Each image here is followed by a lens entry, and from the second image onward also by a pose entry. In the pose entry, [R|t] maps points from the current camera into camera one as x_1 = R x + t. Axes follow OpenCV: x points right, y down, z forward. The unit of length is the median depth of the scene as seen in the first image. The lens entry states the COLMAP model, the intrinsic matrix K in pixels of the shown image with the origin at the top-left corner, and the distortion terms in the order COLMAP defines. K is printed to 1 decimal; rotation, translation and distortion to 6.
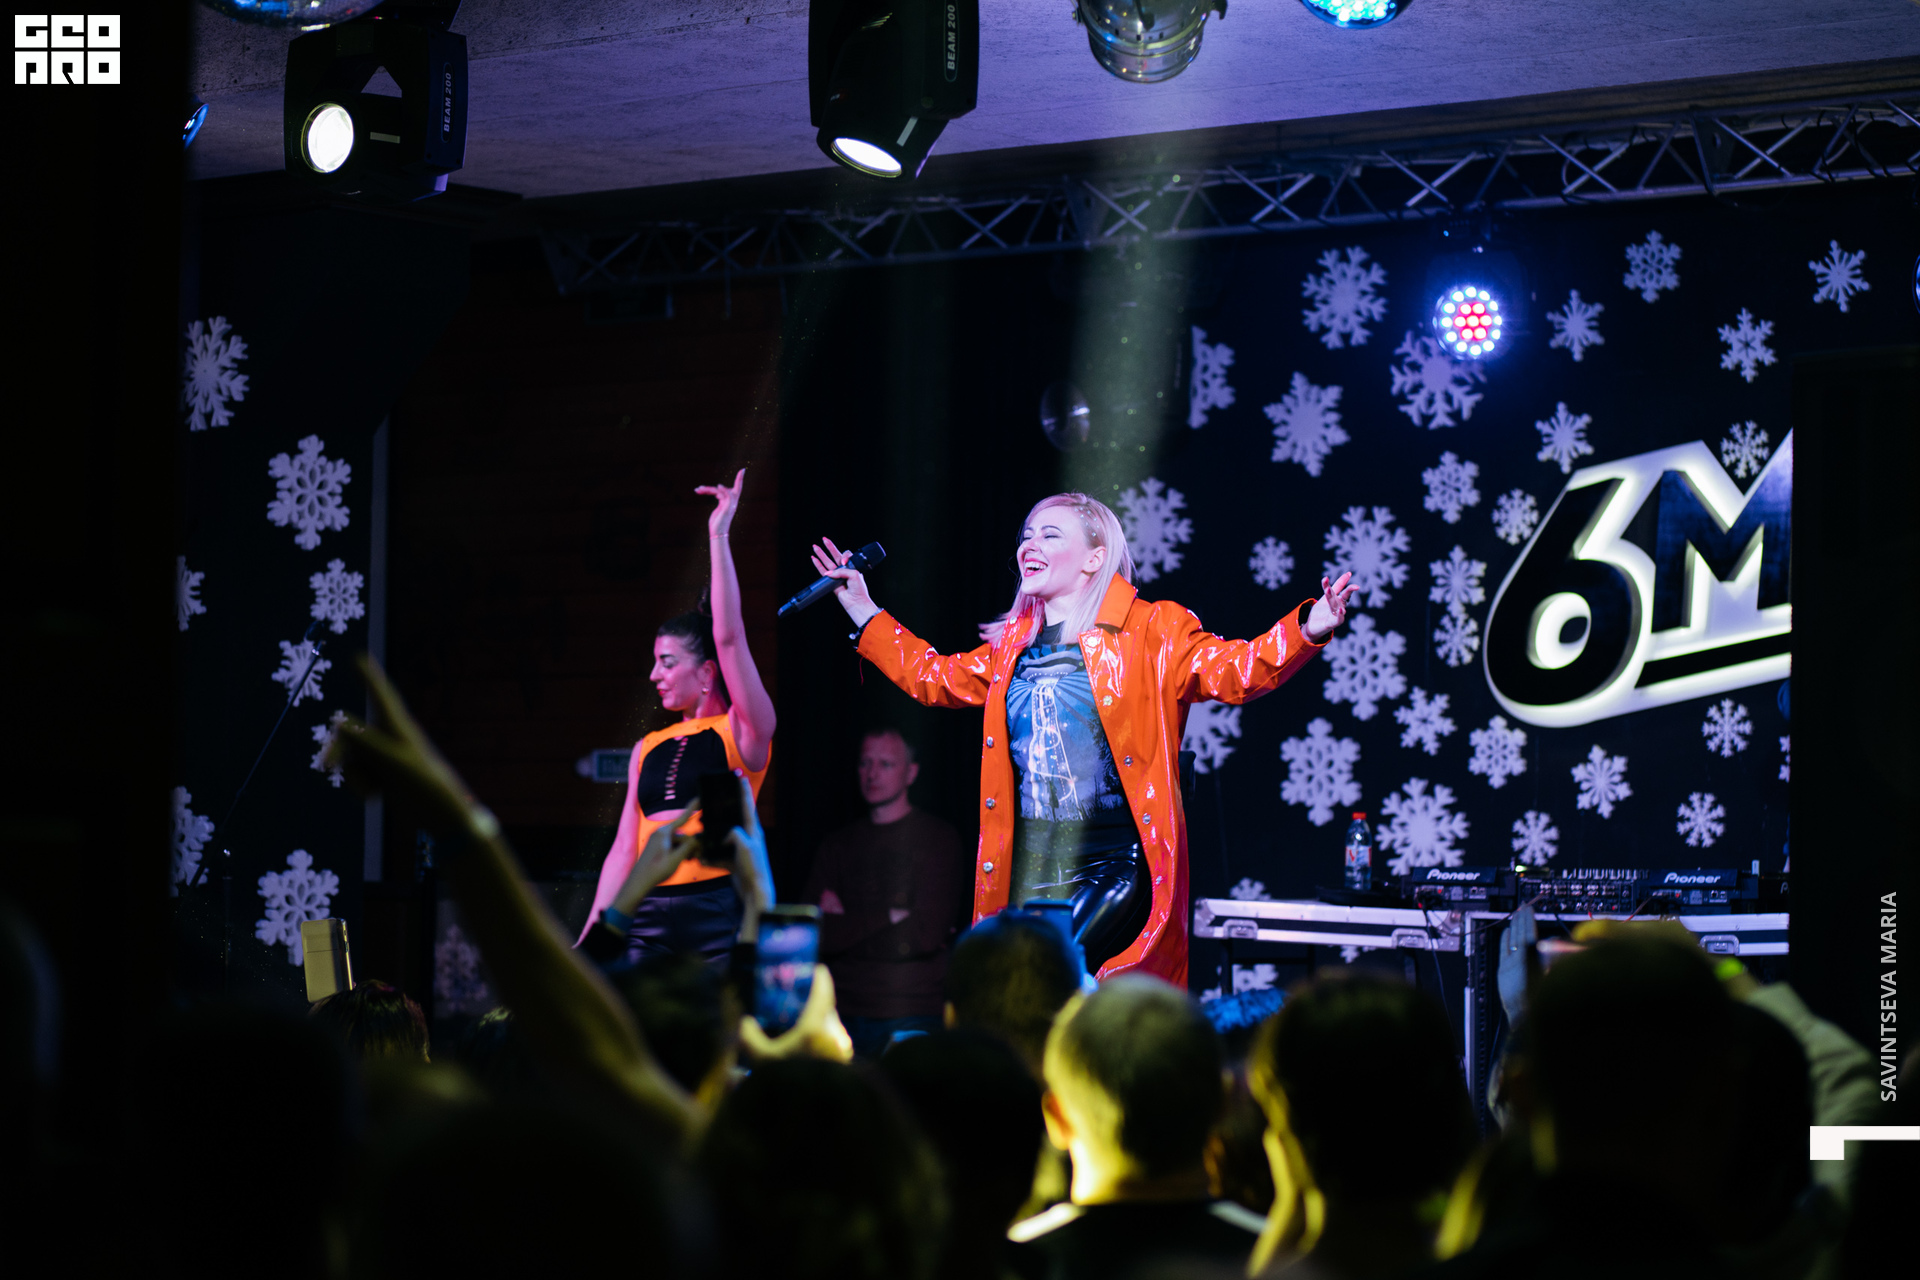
lens RADIAL K [[4854.5, 0, 879.0], [0, 4854.5, 576.2], [0, 0, 1]] dist [-0.159507, 0.000000]
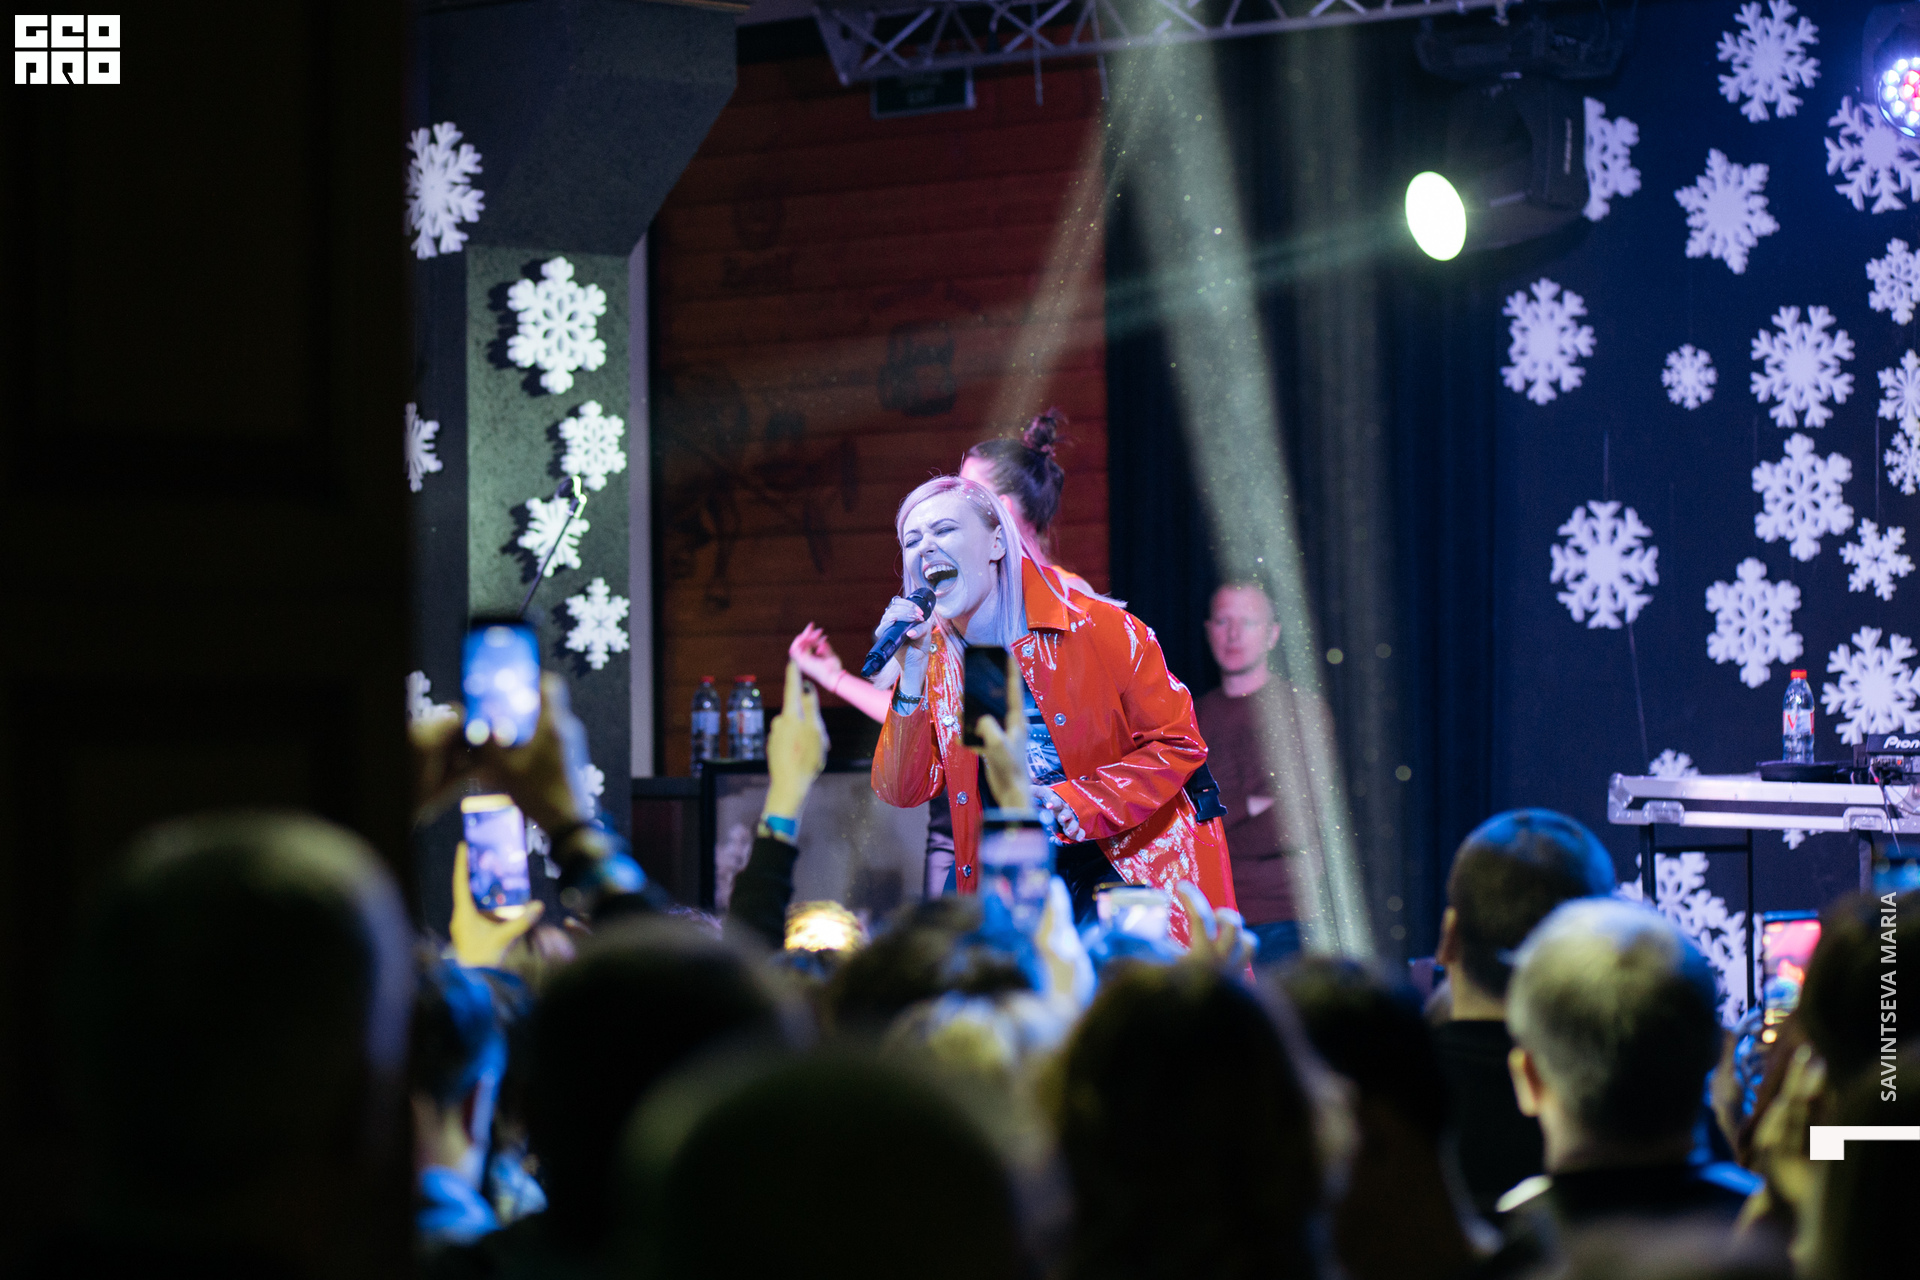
lens RADIAL K [[4854.5, 0, 962.0], [0, 4854.5, 526.6], [0, 0, 1]] dist [-0.159507, 0.000000]
pose [[0.996898, -0.024976, -0.074636, 0.016952], [0.025951, 0.999590, 0.012124, 0.009820], [0.074302, -0.014024, 0.997137, 0.151521]]
